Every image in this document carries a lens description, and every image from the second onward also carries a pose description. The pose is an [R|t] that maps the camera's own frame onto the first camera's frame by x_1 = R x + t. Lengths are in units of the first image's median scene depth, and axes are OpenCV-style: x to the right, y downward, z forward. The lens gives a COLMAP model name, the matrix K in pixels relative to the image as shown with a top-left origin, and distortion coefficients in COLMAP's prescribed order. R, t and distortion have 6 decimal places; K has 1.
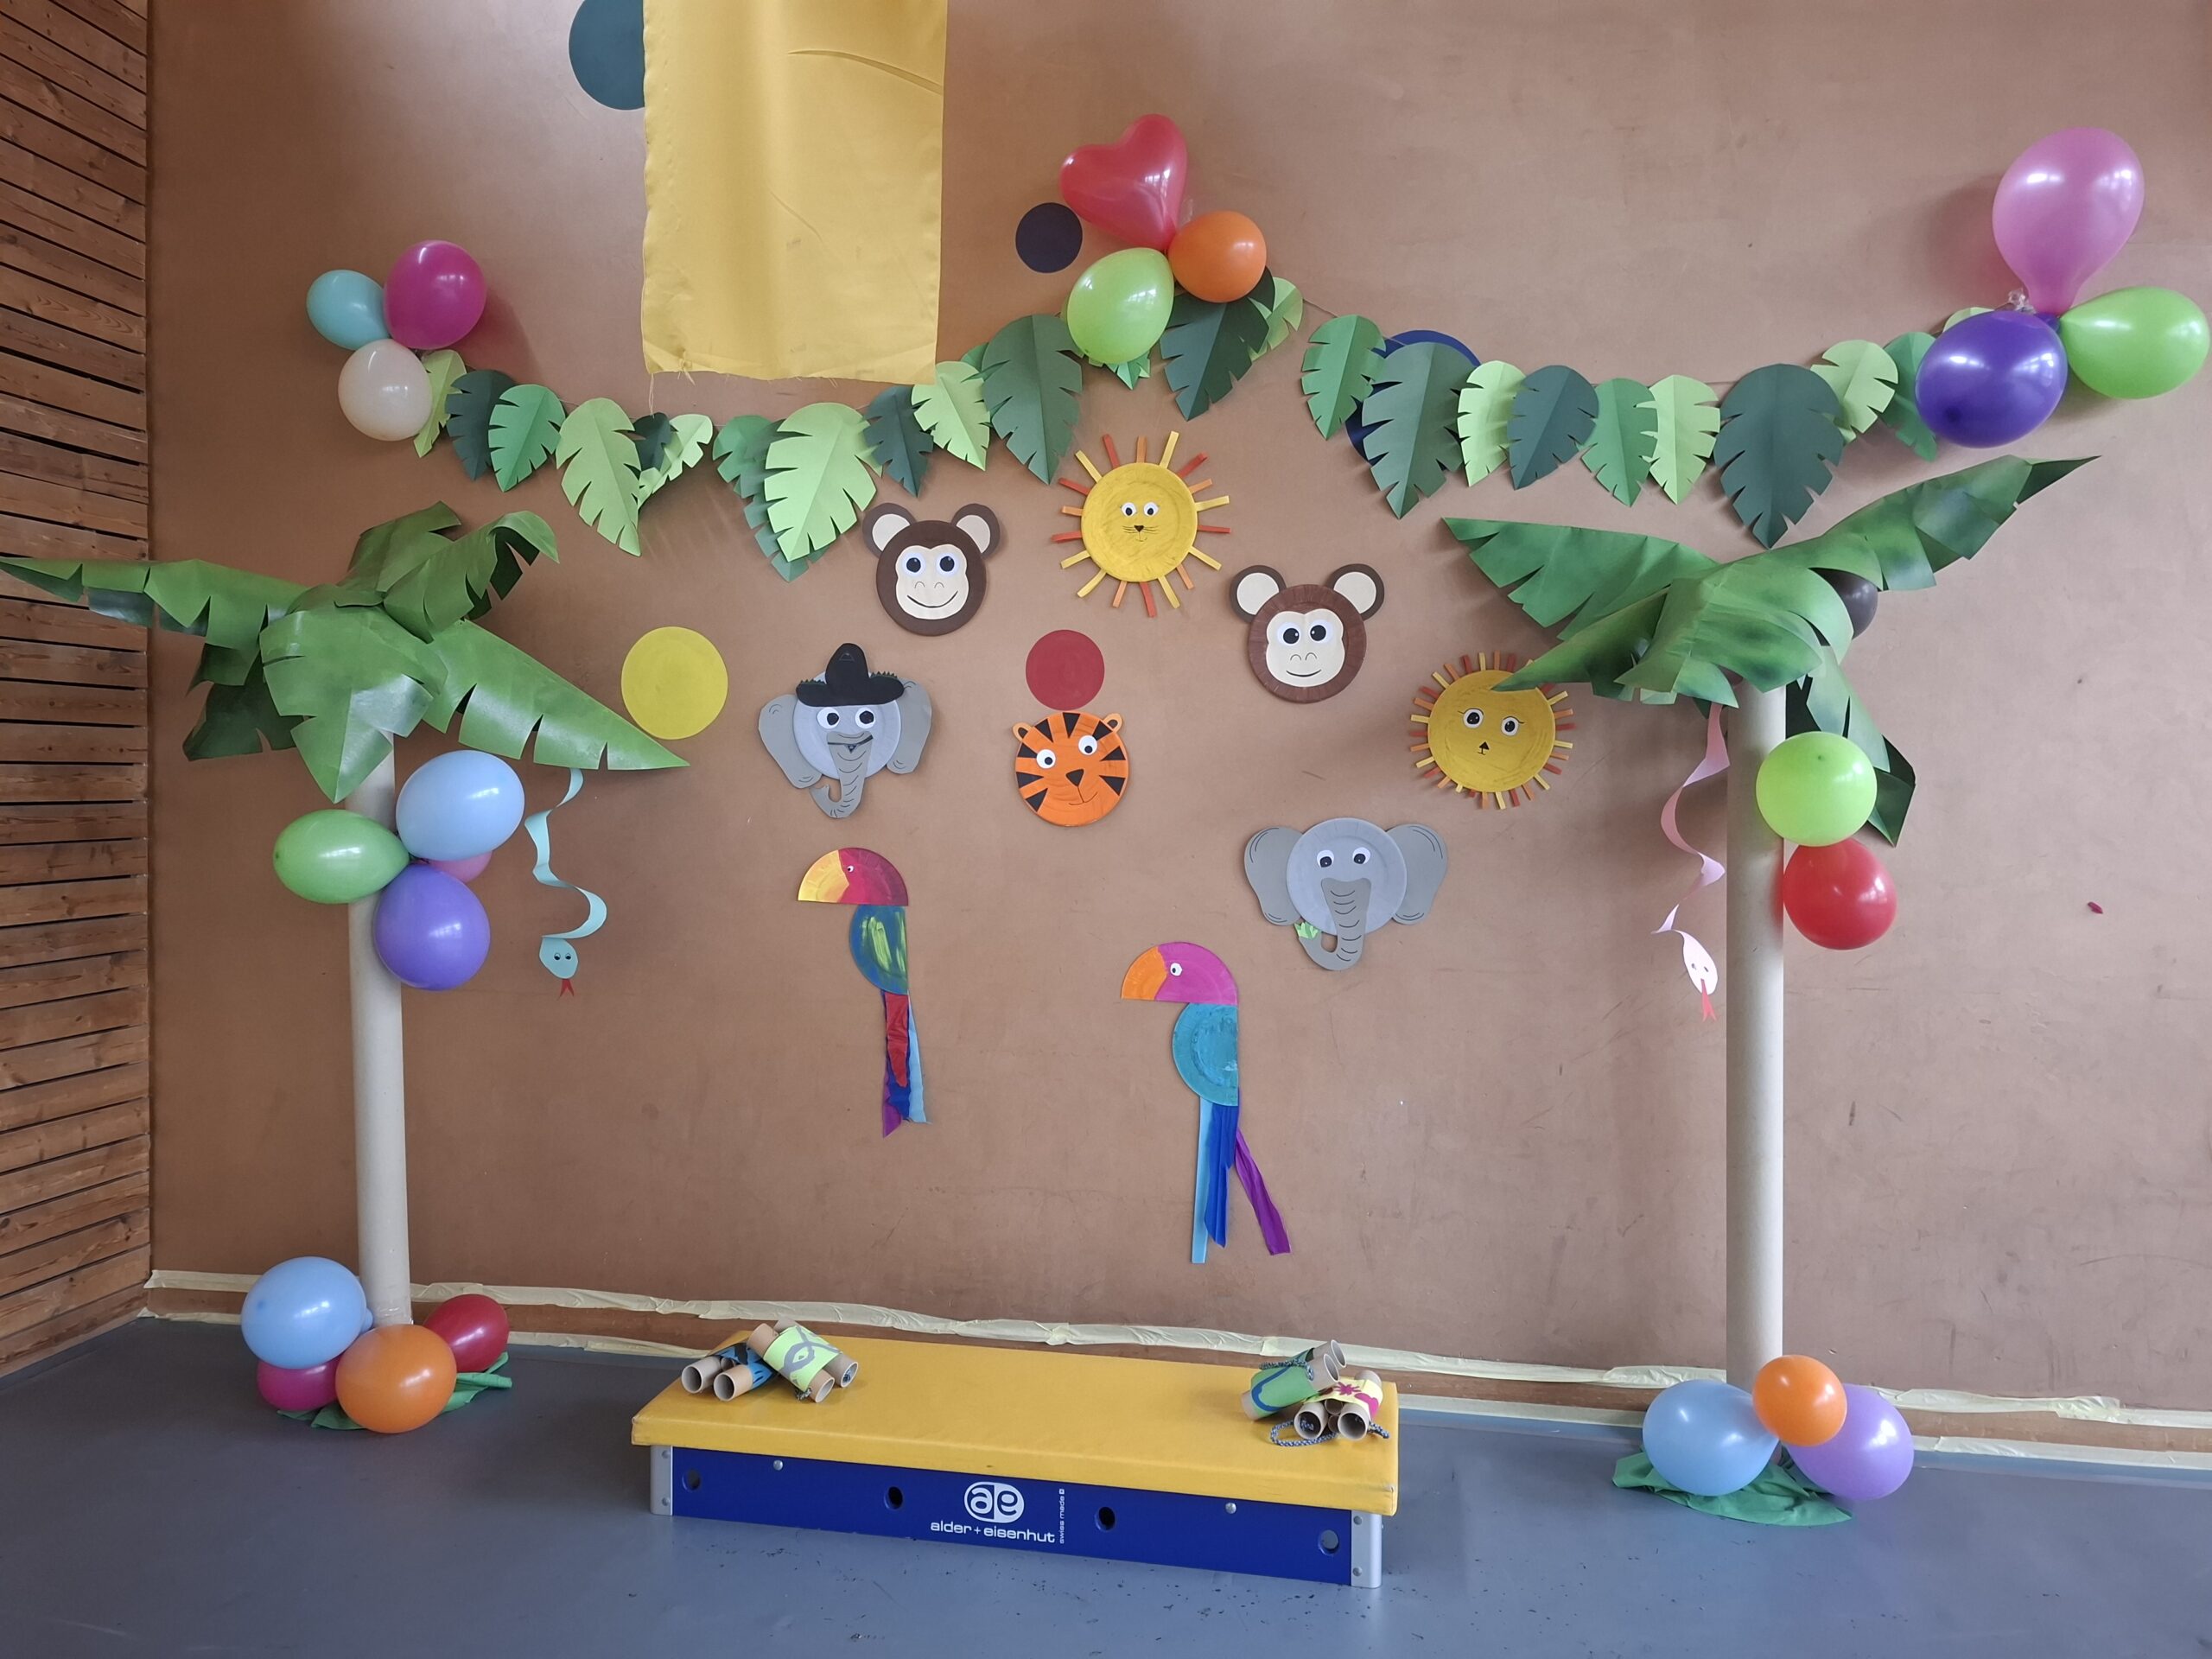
lens RADIAL K [[1519.5, 0, 1146.9], [0, 1519.5, 806.6], [0, 0, 1]] dist [0.038194, -0.056576]
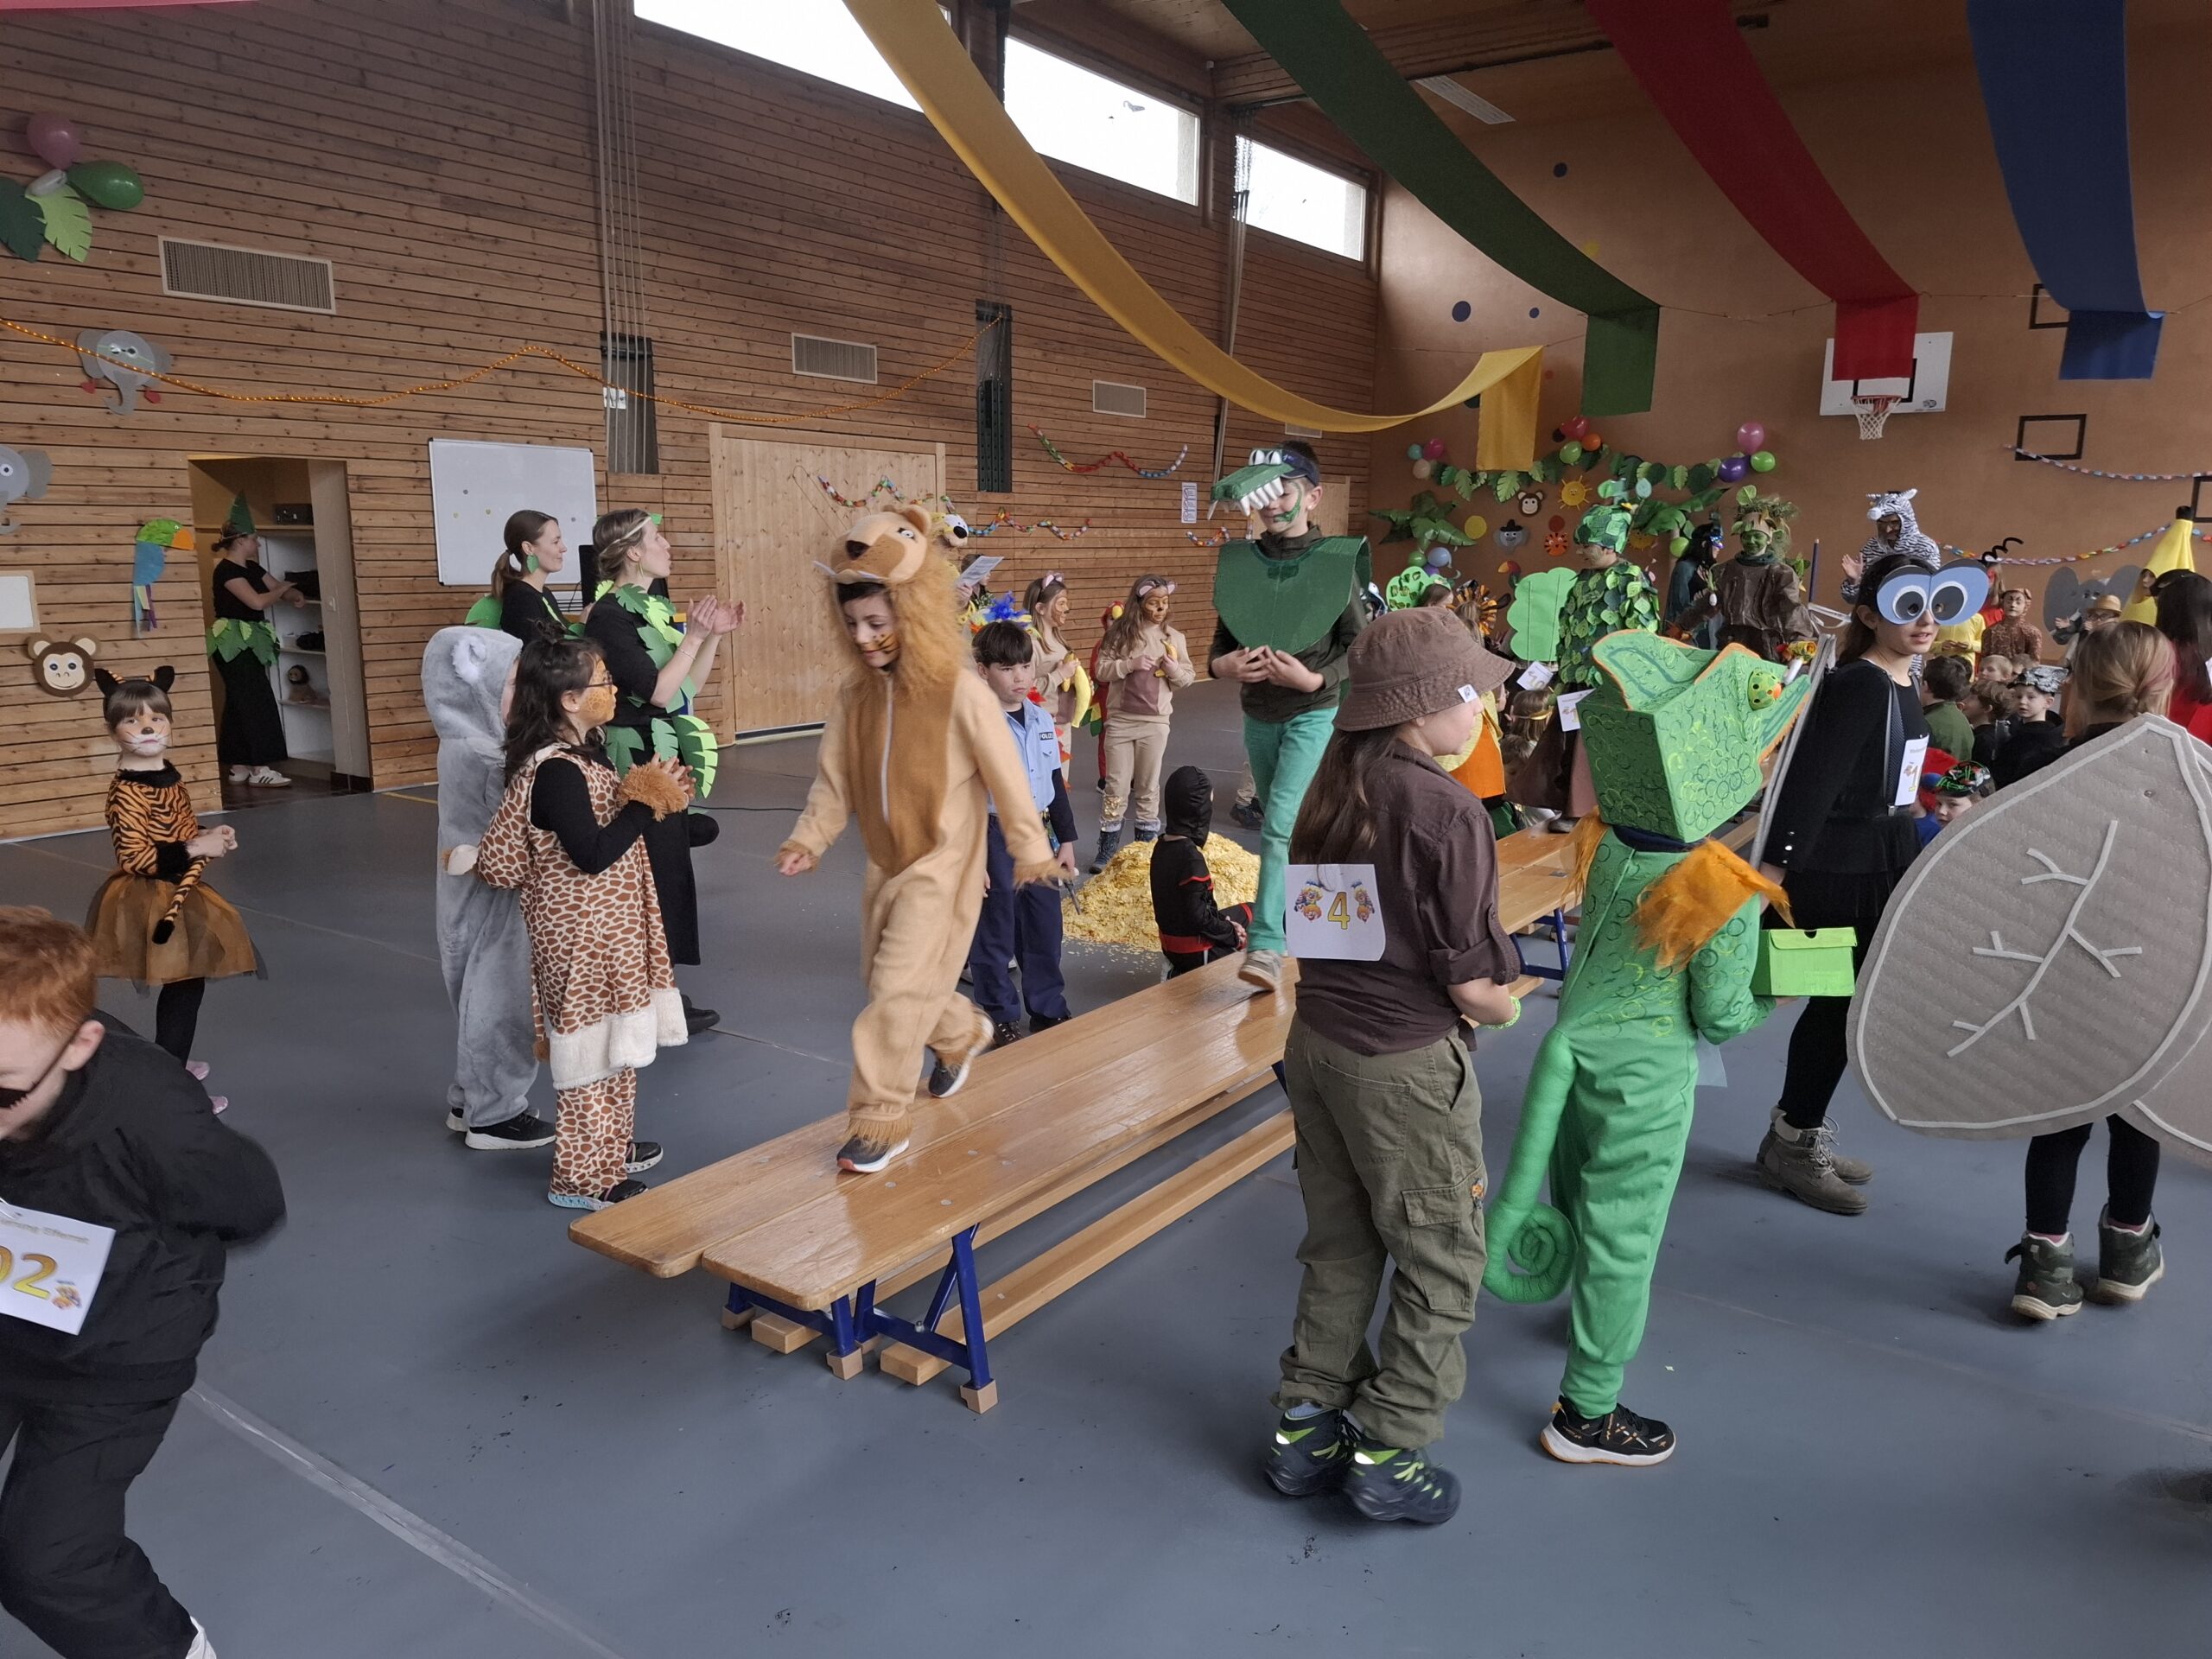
lens RADIAL K [[1519.5, 0, 1068.8], [0, 1519.5, 854.8], [0, 0, 1]] dist [0.038194, -0.056576]
pose [[0.898793, 0.081221, -0.430784, 0.784776], [0.000246, 0.982593, 0.185772, 0.048197], [0.438374, -0.167076, 0.883127, -4.482698]]
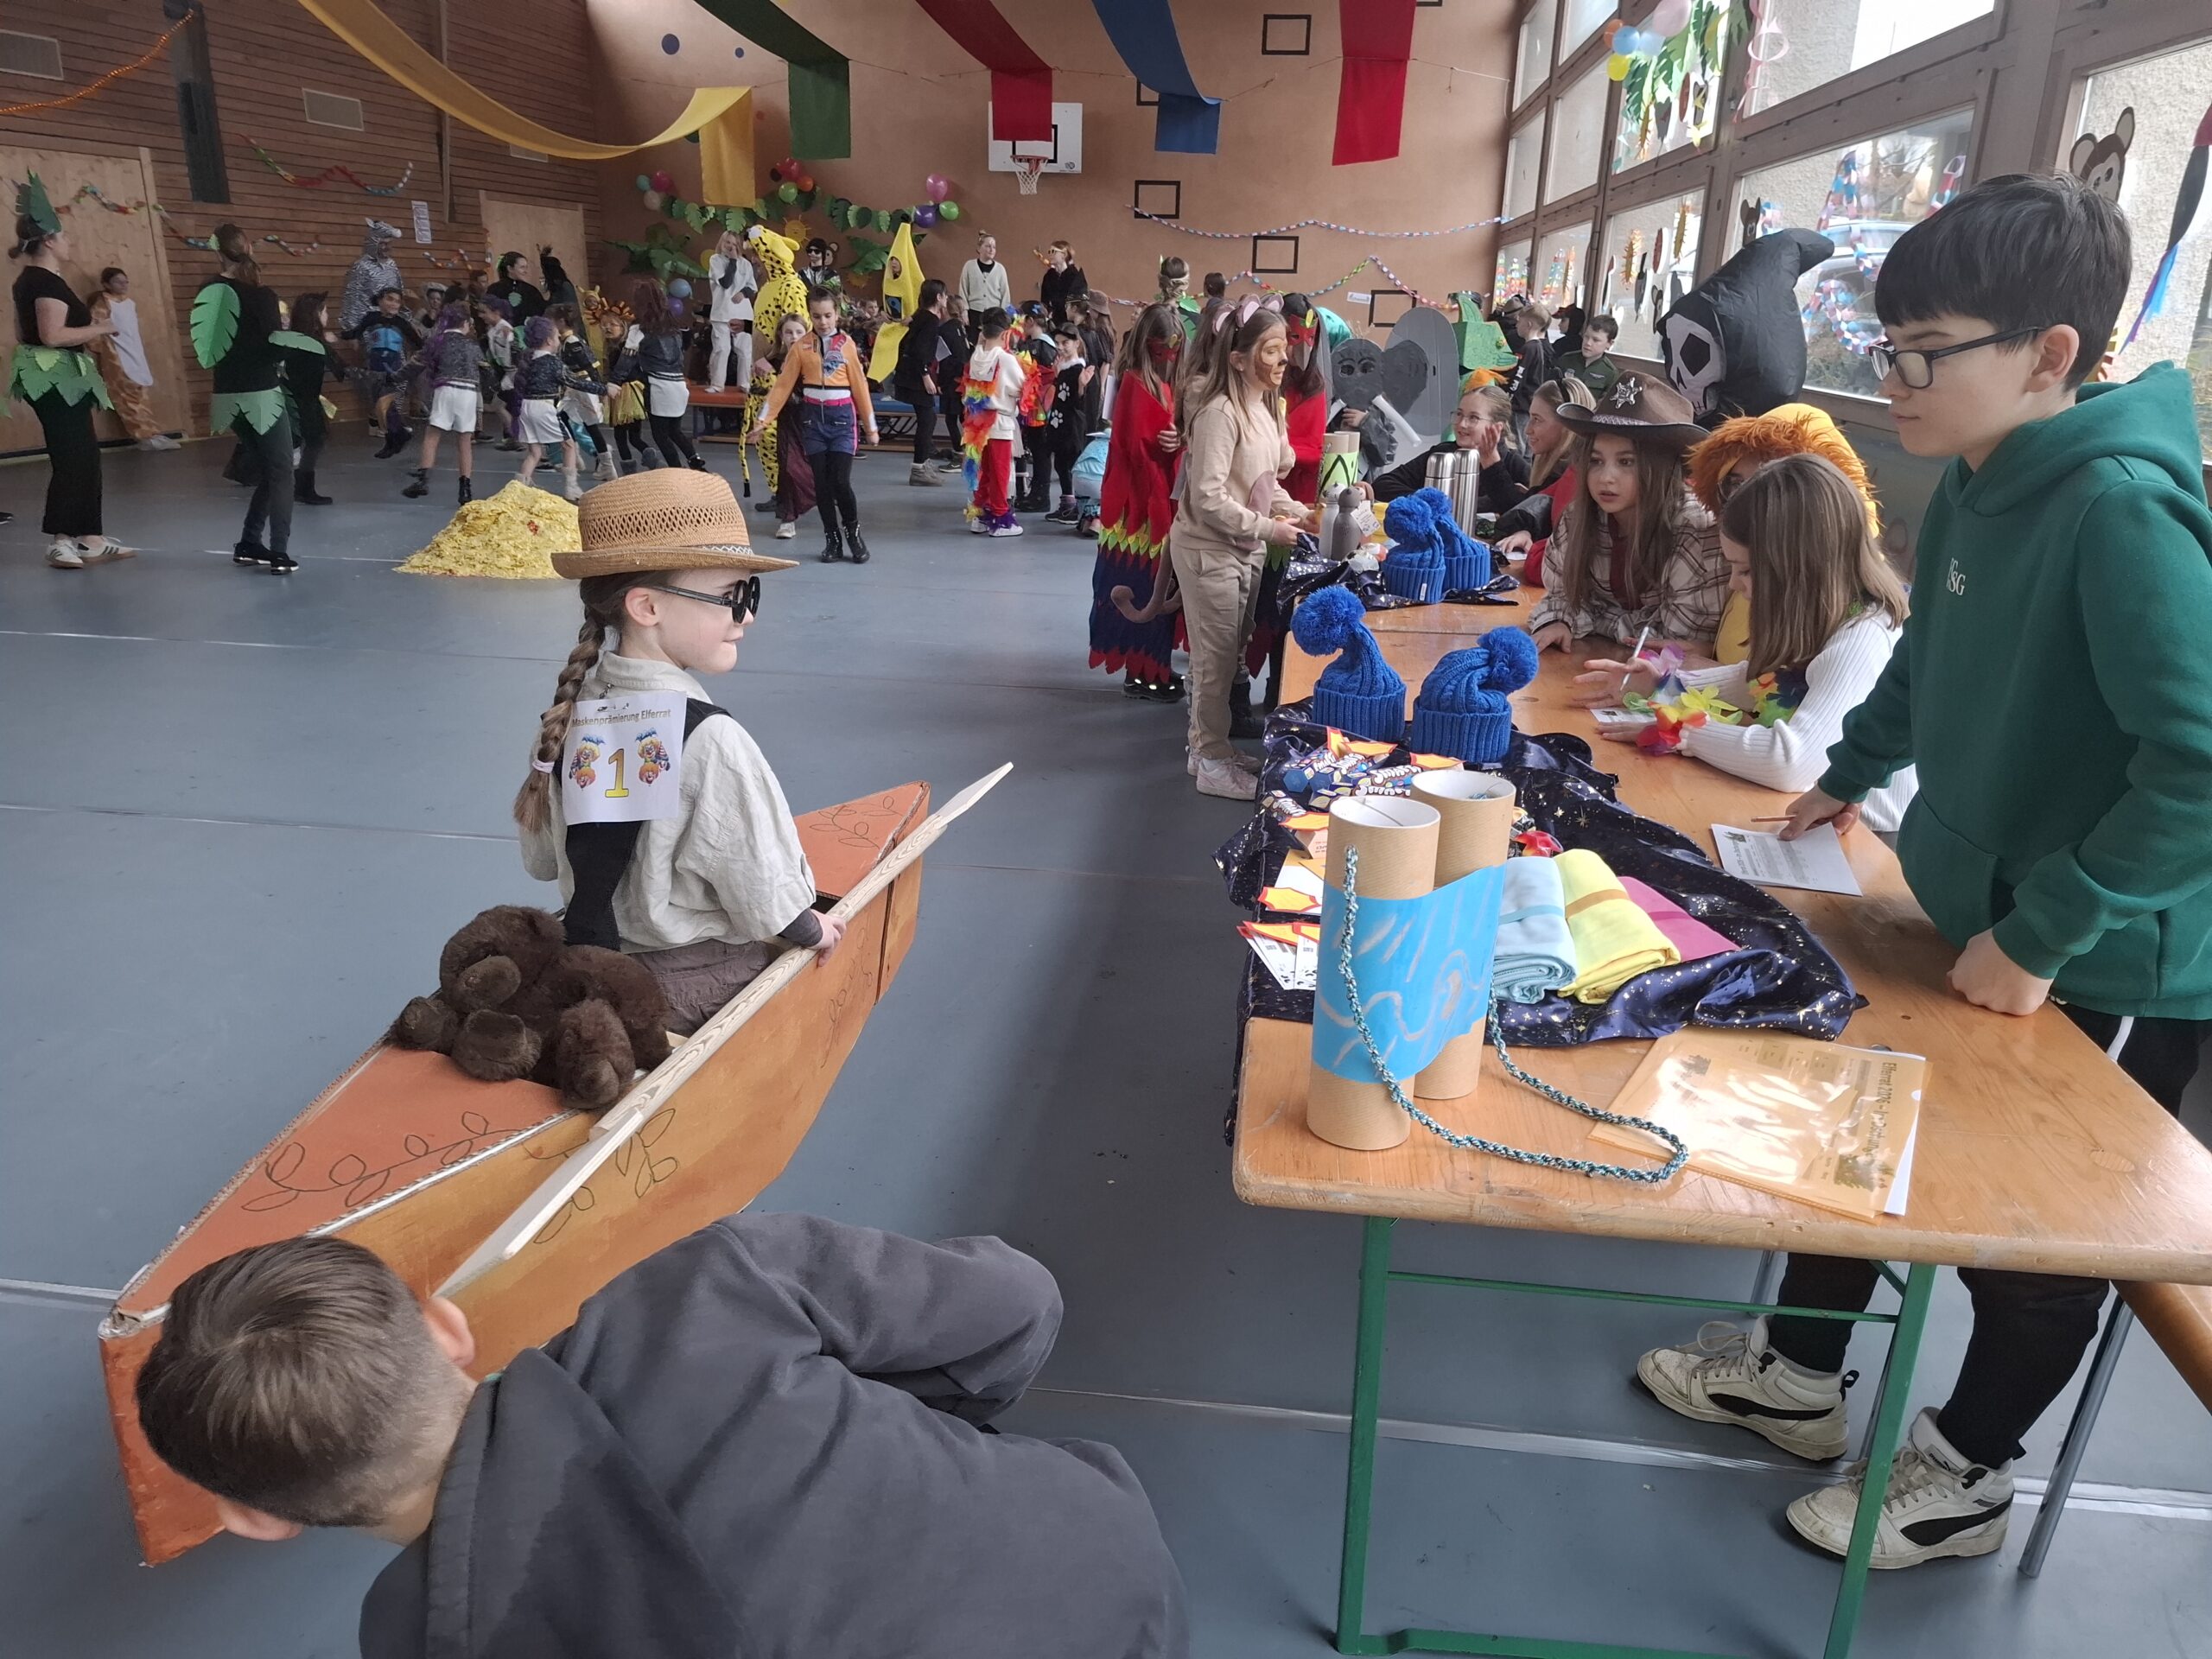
lens RADIAL K [[1519.5, 0, 1142.0], [0, 1519.5, 851.2], [0, 0, 1]] dist [0.038194, -0.056576]
pose [[0.998163, -0.005088, 0.060372, 0.929064], [-0.015056, 0.944381, 0.328509, 0.099393], [-0.058686, -0.328814, 0.942569, -5.182151]]
